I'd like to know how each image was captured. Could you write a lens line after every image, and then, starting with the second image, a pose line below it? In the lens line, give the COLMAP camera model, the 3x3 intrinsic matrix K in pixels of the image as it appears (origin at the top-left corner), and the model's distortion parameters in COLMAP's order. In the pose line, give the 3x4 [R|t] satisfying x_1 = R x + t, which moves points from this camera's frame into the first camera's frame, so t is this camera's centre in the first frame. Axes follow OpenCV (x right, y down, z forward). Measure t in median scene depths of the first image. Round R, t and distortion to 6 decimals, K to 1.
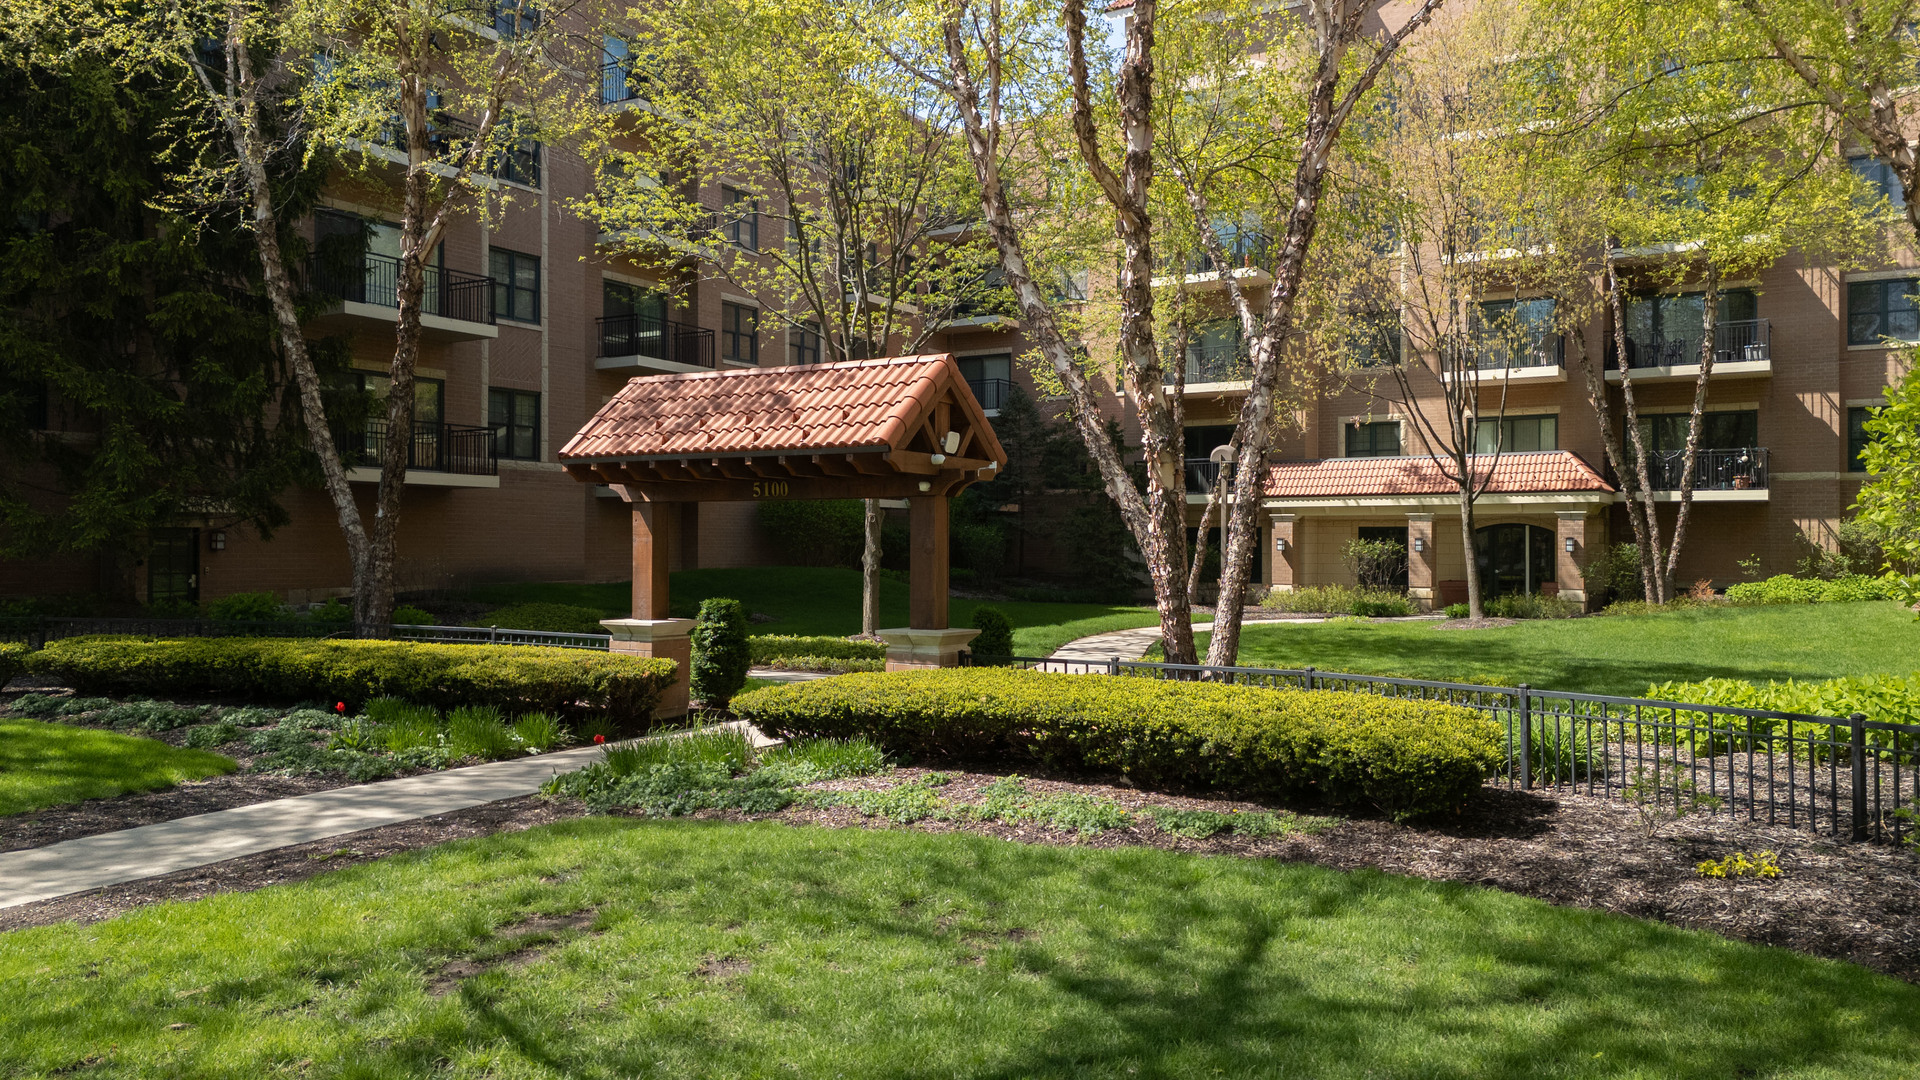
lens RADIAL K [[1415.1, 0, 952.1], [0, 1415.1, 534.9], [0, 0, 1]] dist [0.069645, -0.054162]
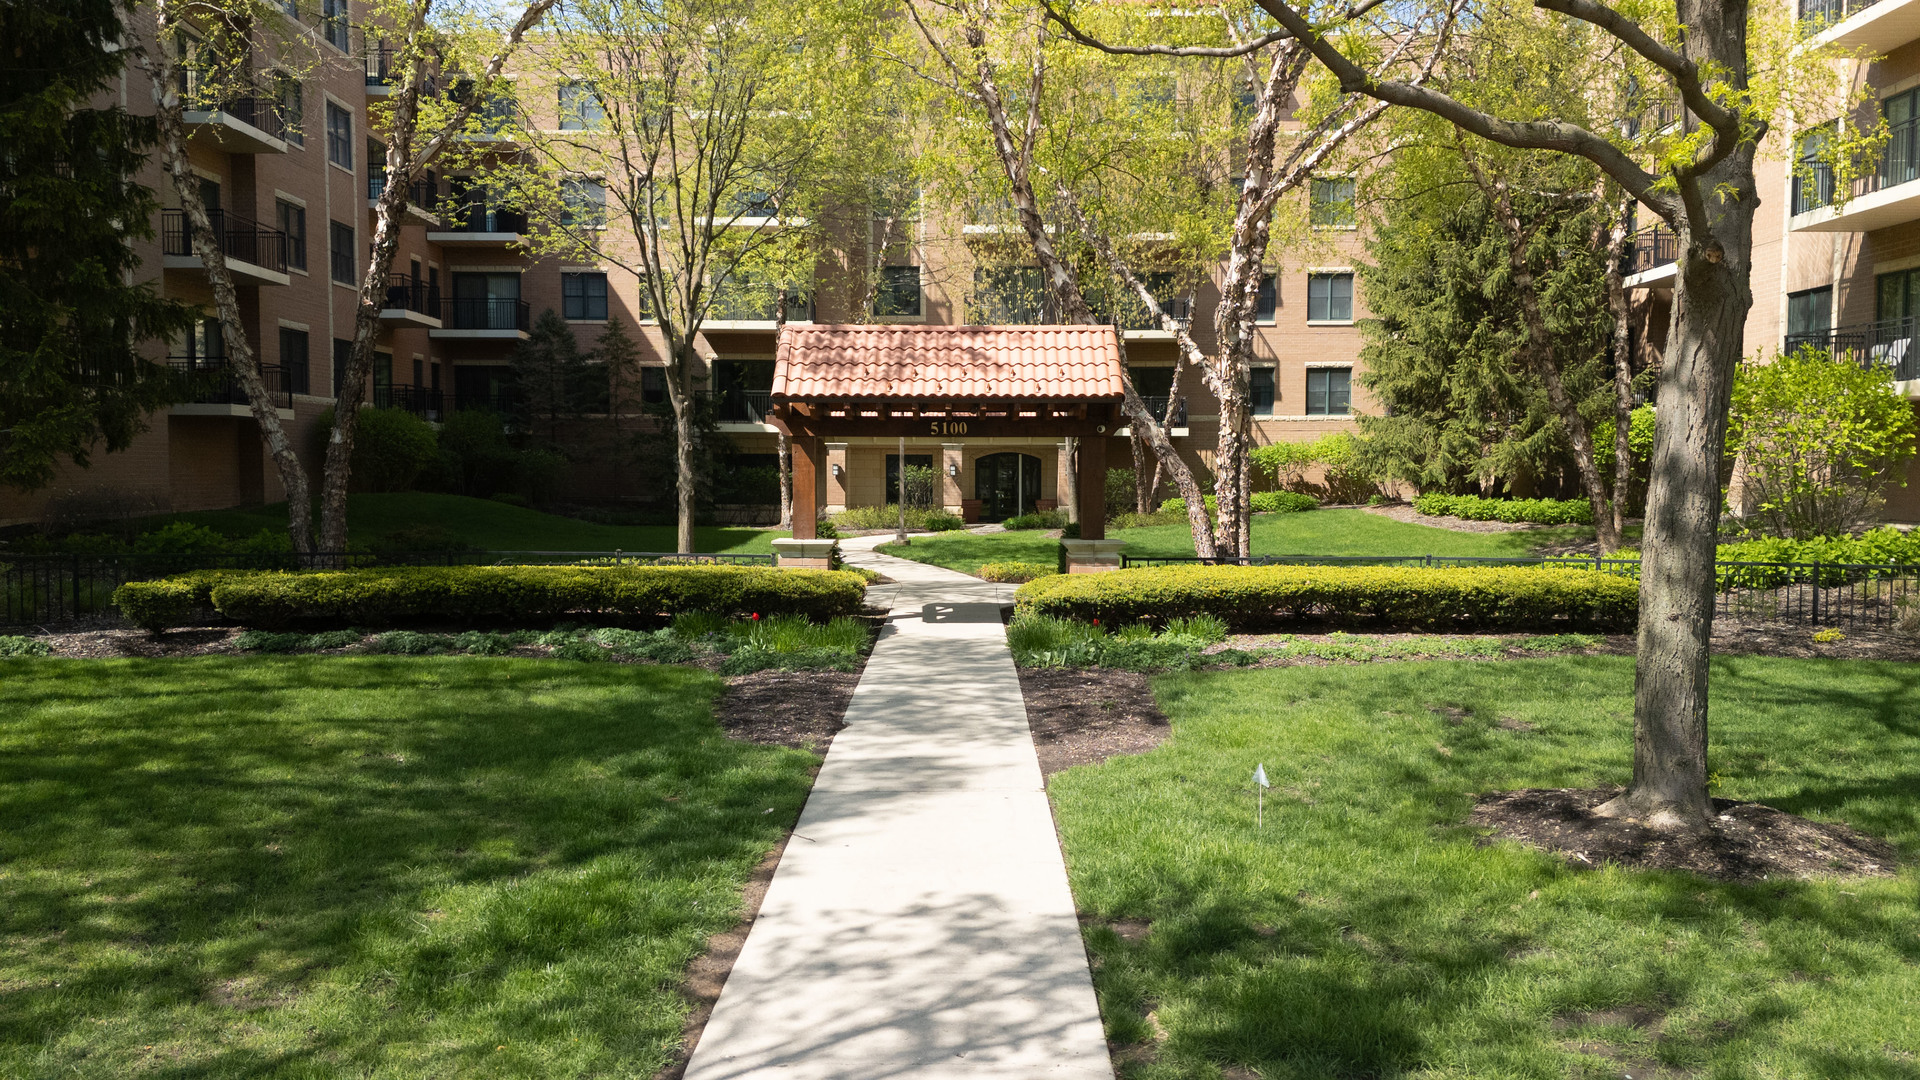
lens RADIAL K [[1415.1, 0, 951.8], [0, 1415.1, 541.7], [0, 0, 1]] dist [0.069645, -0.054162]
pose [[0.859908, -0.025384, 0.509818, -0.289305], [-0.005178, 0.998278, 0.058438, -0.002302], [-0.510423, -0.052891, 0.858295, -0.016571]]
